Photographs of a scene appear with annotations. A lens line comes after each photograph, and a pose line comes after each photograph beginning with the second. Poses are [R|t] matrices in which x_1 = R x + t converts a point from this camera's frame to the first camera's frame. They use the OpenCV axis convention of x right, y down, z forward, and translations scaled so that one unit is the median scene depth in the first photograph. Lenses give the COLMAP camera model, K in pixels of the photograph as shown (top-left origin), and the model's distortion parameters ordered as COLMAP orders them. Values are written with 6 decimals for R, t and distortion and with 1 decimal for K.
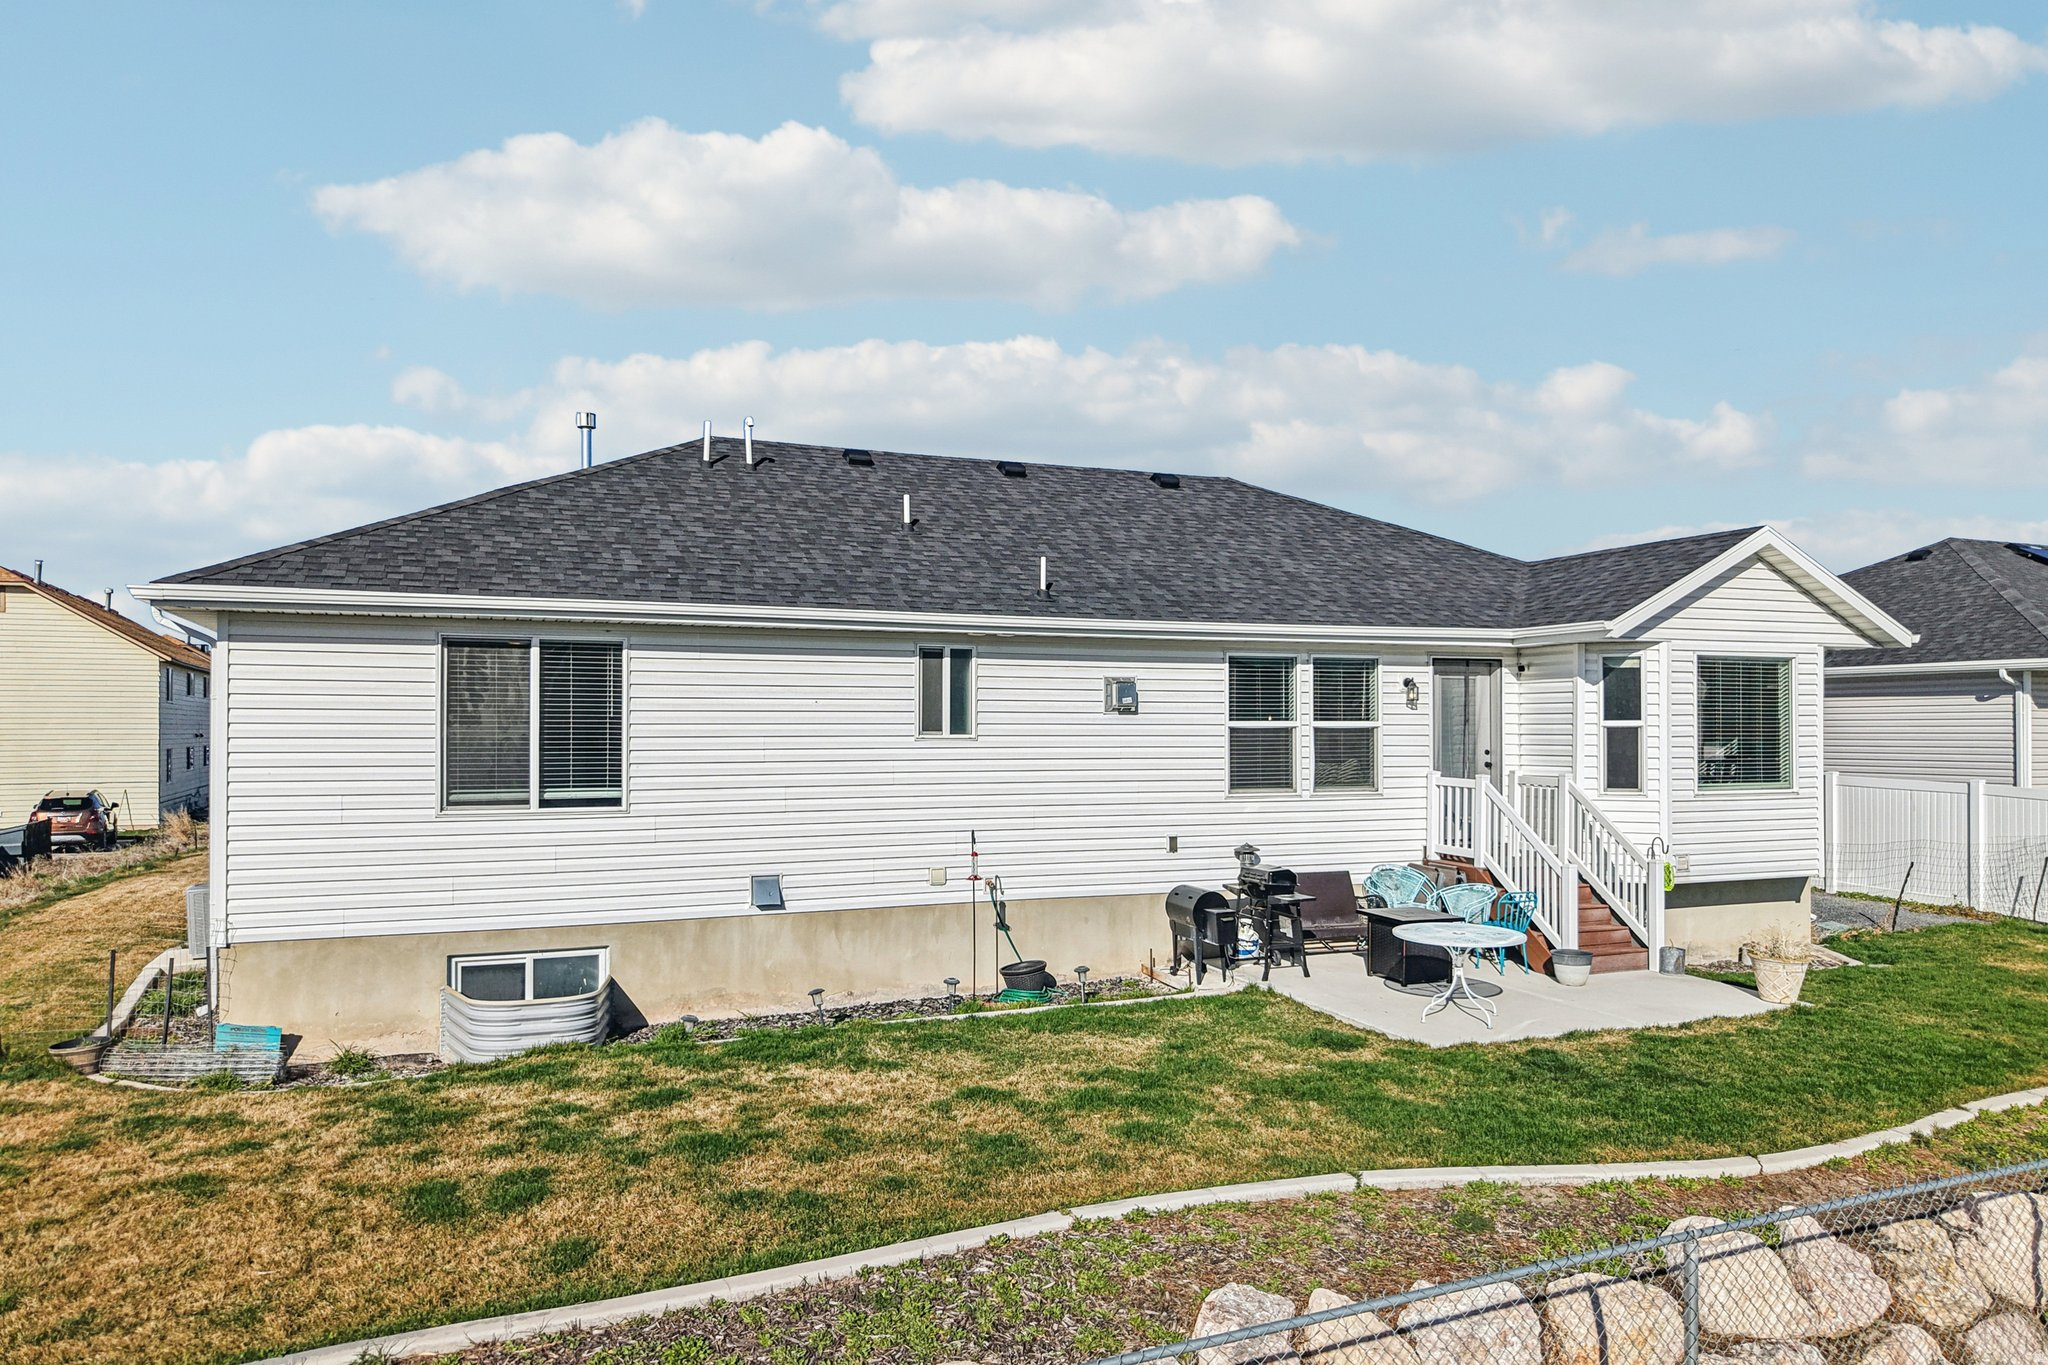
lens RADIAL K [[1378.9, 0, 1024.0], [0, 1378.9, 682.5], [0, 0, 1]] dist [0.005585, -0.003578]
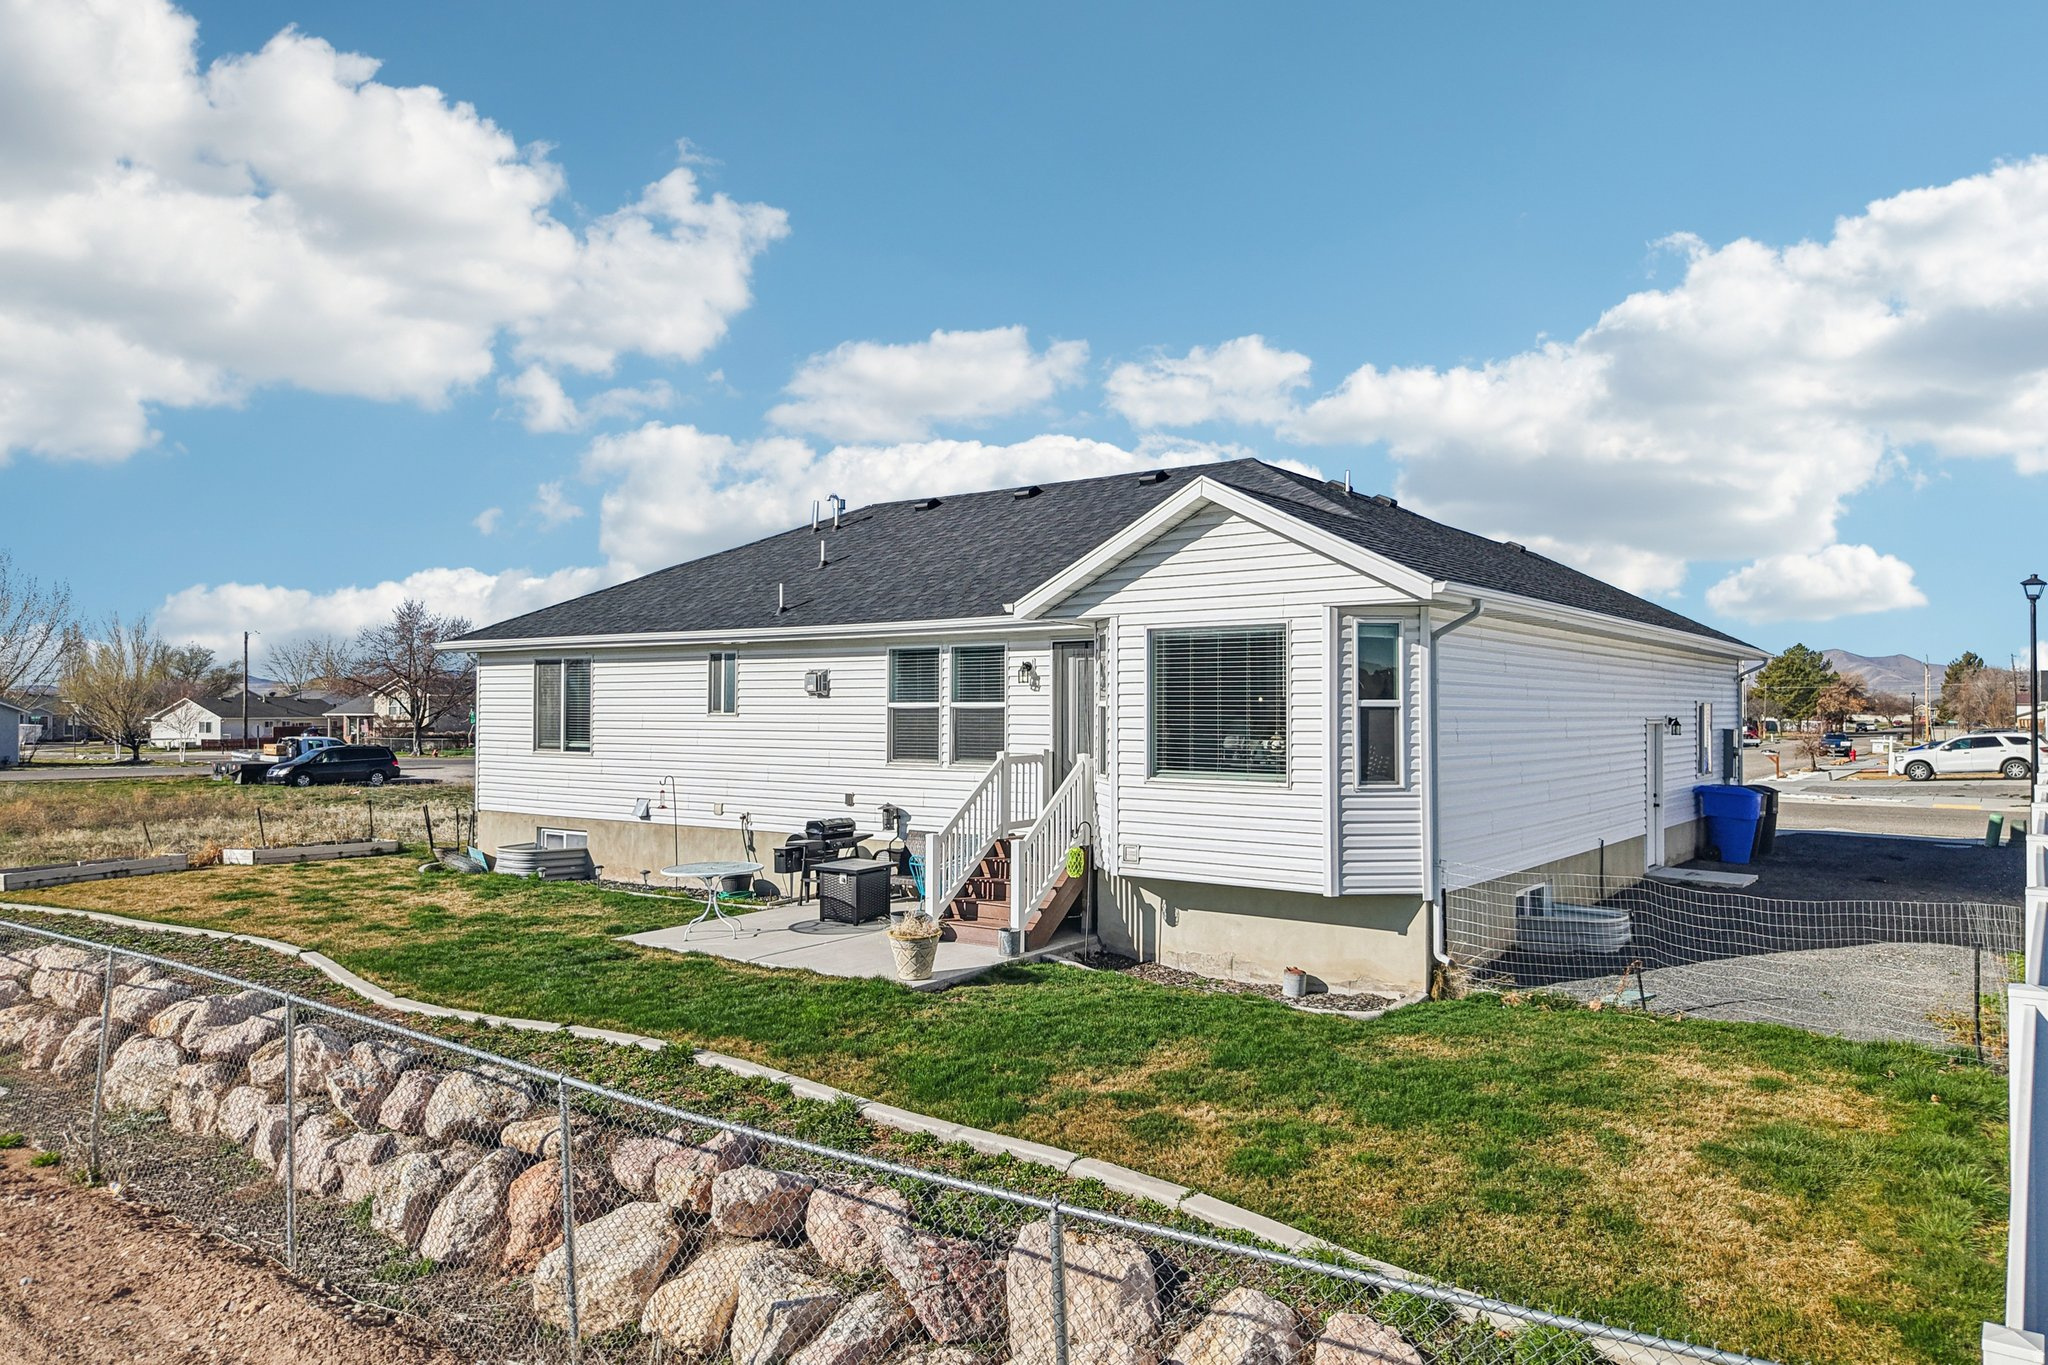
lens RADIAL K [[1362.5, 0, 1036.2], [0, 1362.5, 647.9], [0, 0, 1]] dist [0.041776, -0.056051]
pose [[0.522889, -0.036944, -0.851600, 1.357033], [0.023248, 0.999307, -0.029077, 0.019199], [0.852084, -0.004594, 0.523386, 0.519035]]
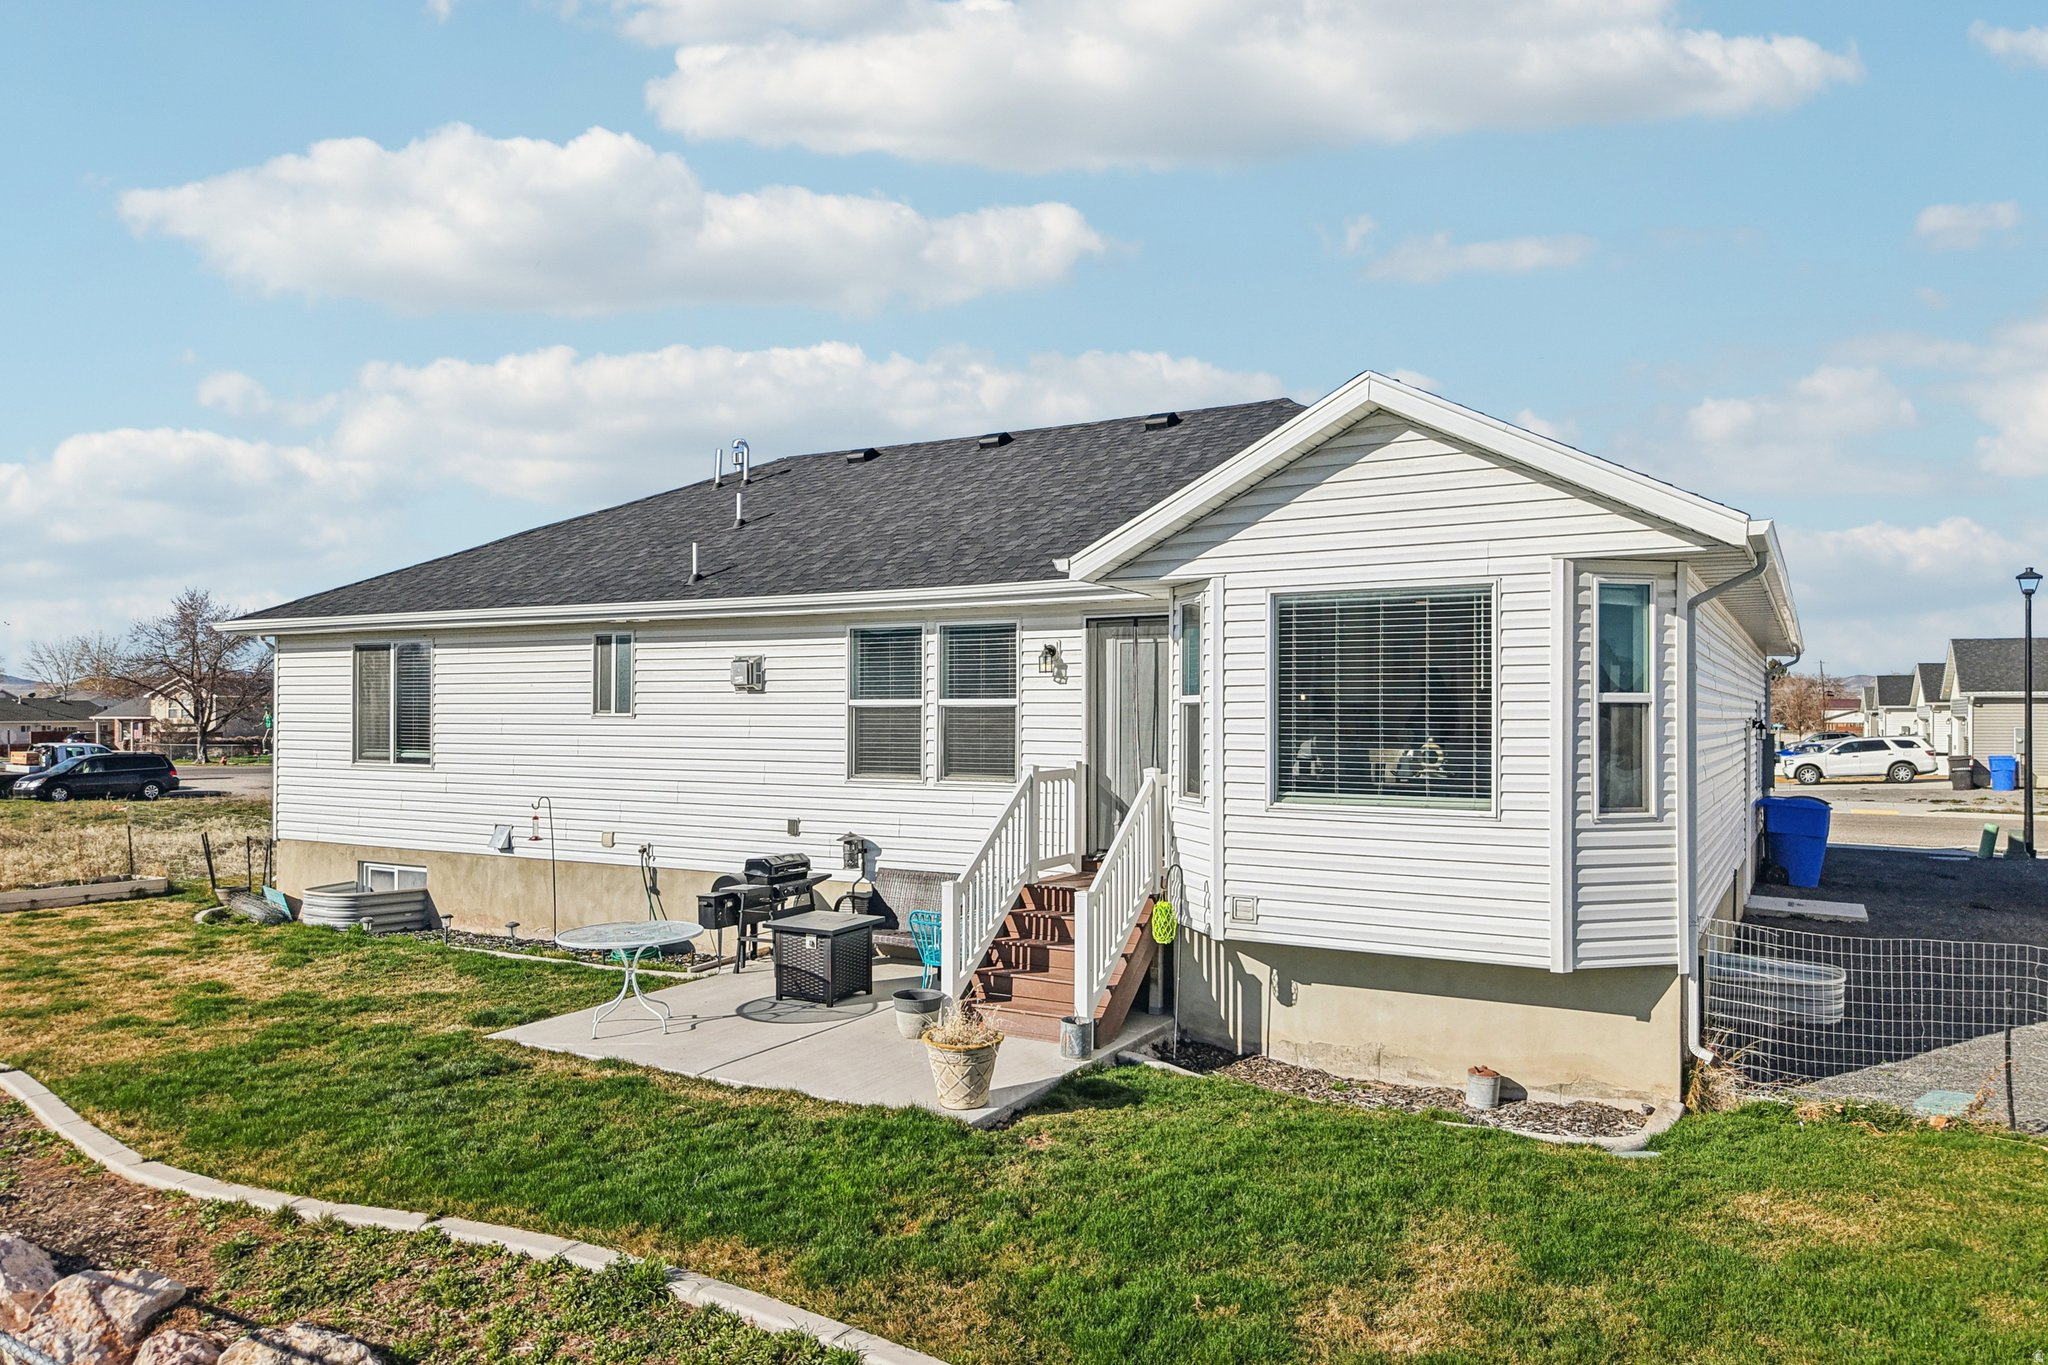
lens RADIAL K [[1385.5, 0, 1032.7], [0, 1385.5, 673.2], [0, 0, 1]] dist [0.005004, 0.004006]
pose [[0.616614, -0.021101, -0.786983, 1.037695], [0.020551, 0.999732, -0.010703, 0.024814], [0.786998, -0.009574, 0.616882, 0.568814]]
